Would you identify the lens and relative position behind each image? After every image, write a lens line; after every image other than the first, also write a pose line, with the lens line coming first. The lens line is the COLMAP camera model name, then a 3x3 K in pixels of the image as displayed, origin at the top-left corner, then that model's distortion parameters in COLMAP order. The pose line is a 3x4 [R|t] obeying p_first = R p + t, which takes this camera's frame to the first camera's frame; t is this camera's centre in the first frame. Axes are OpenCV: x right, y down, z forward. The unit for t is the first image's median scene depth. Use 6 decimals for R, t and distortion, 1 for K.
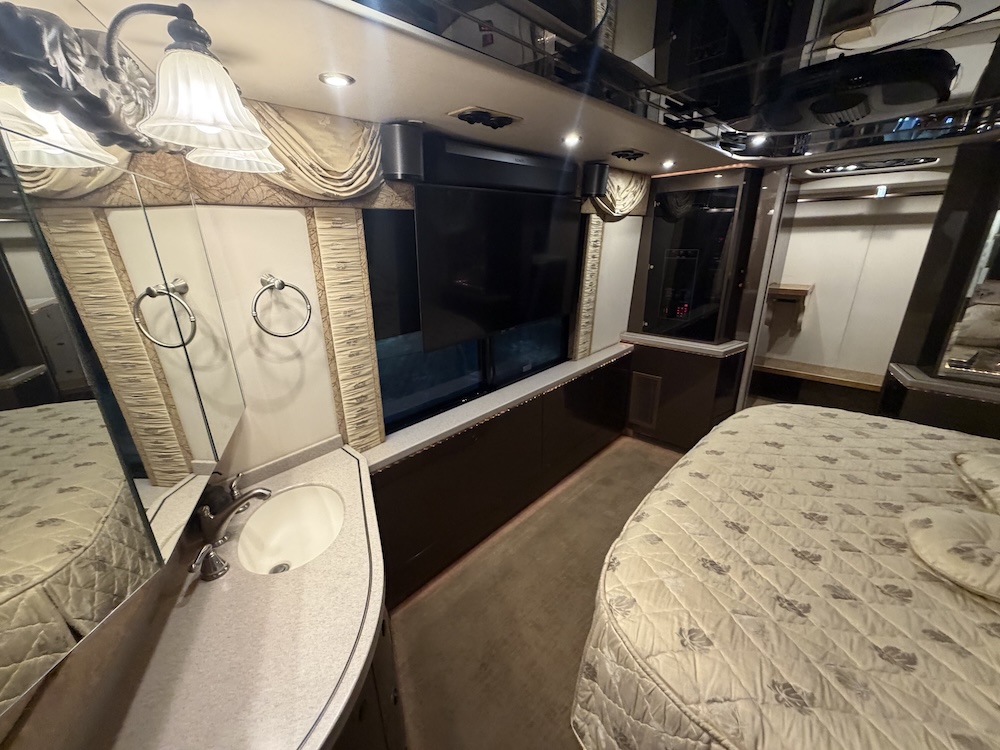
lens RADIAL K [[396.8, 0, 497.6], [0, 396.8, 376.2], [0, 0, 1]] dist [-0.002922, 0.000875]
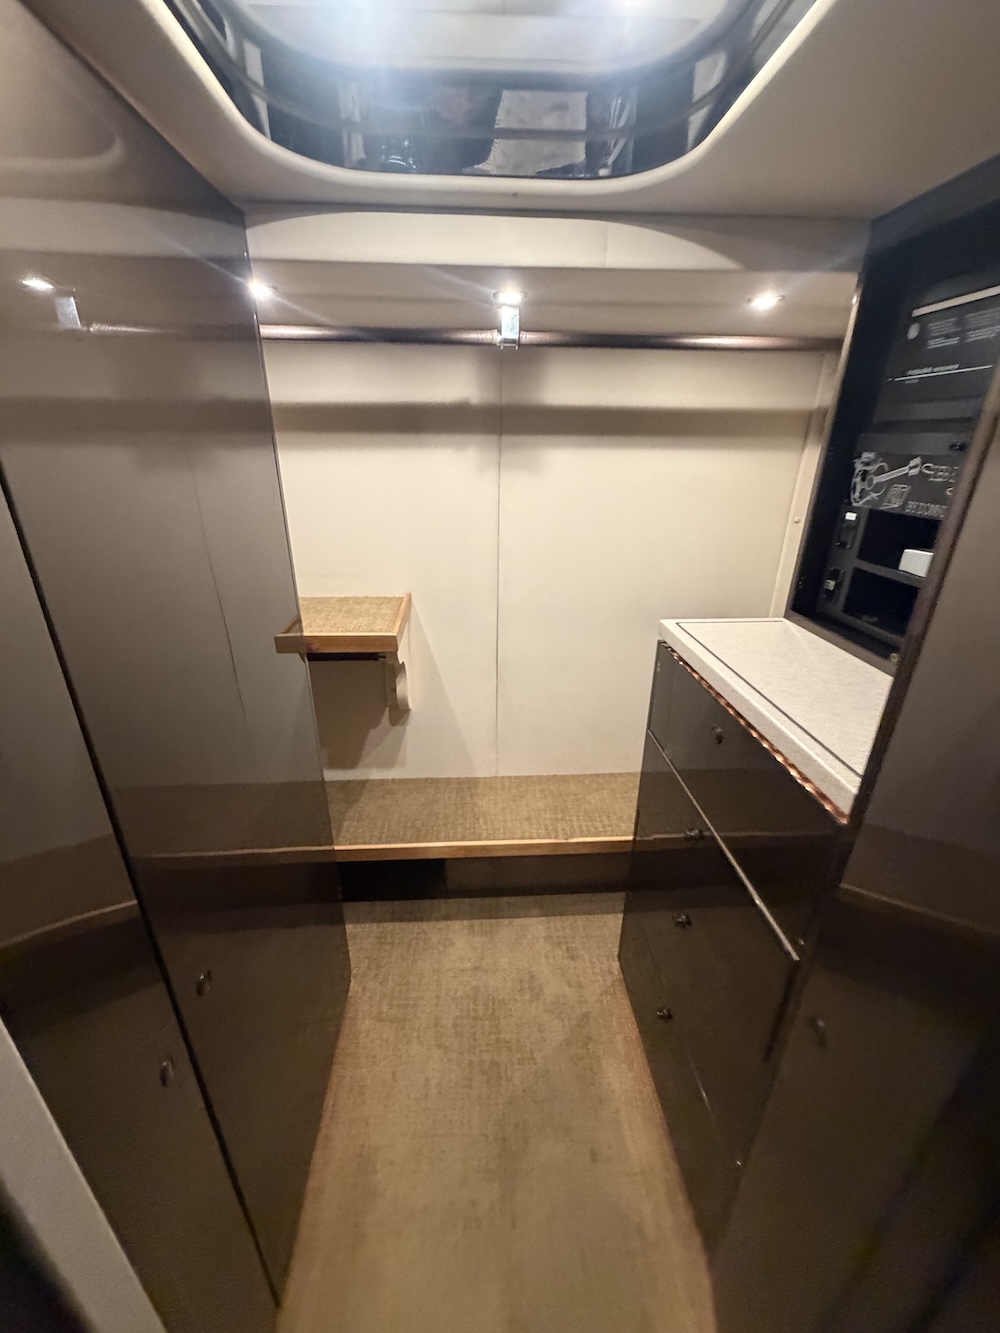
lens RADIAL K [[528.9, 0, 498.9], [0, 528.9, 661.1], [0, 0, 1]] dist [-0.002922, 0.000875]
pose [[0.680851, -0.250552, 0.688233, 1.377316], [0.219667, 0.966265, 0.134458, -0.598737], [-0.698704, 0.059636, 0.712921, 1.630176]]
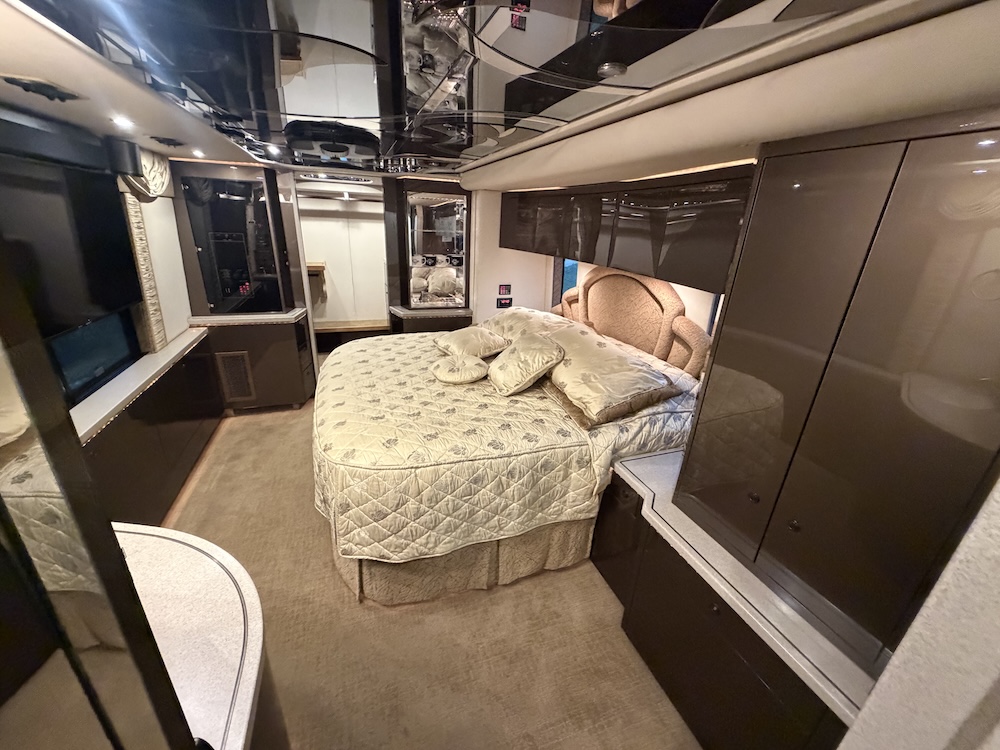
lens RADIAL K [[396.8, 0, 497.6], [0, 396.8, 376.2], [0, 0, 1]] dist [-0.002922, 0.000875]
pose [[0.441228, -0.283721, 0.851364, -0.504509], [0.248144, 0.950289, 0.188085, 0.073918], [-0.862405, 0.128273, 0.489698, -0.268039]]
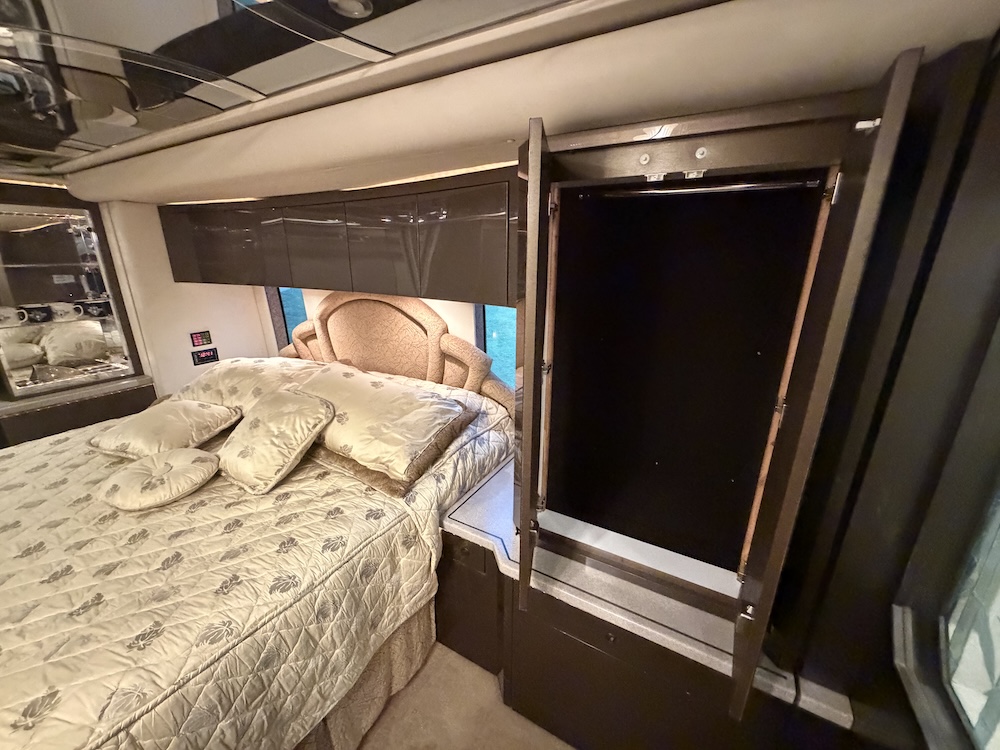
lens RADIAL K [[396.8, 0, 497.6], [0, 396.8, 376.2], [0, 0, 1]] dist [-0.002922, 0.000875]
pose [[-0.241295, -0.261130, 0.934659, -0.231662], [0.330913, 0.883256, 0.332198, 0.031904], [-0.912290, 0.389448, -0.126714, -0.070678]]
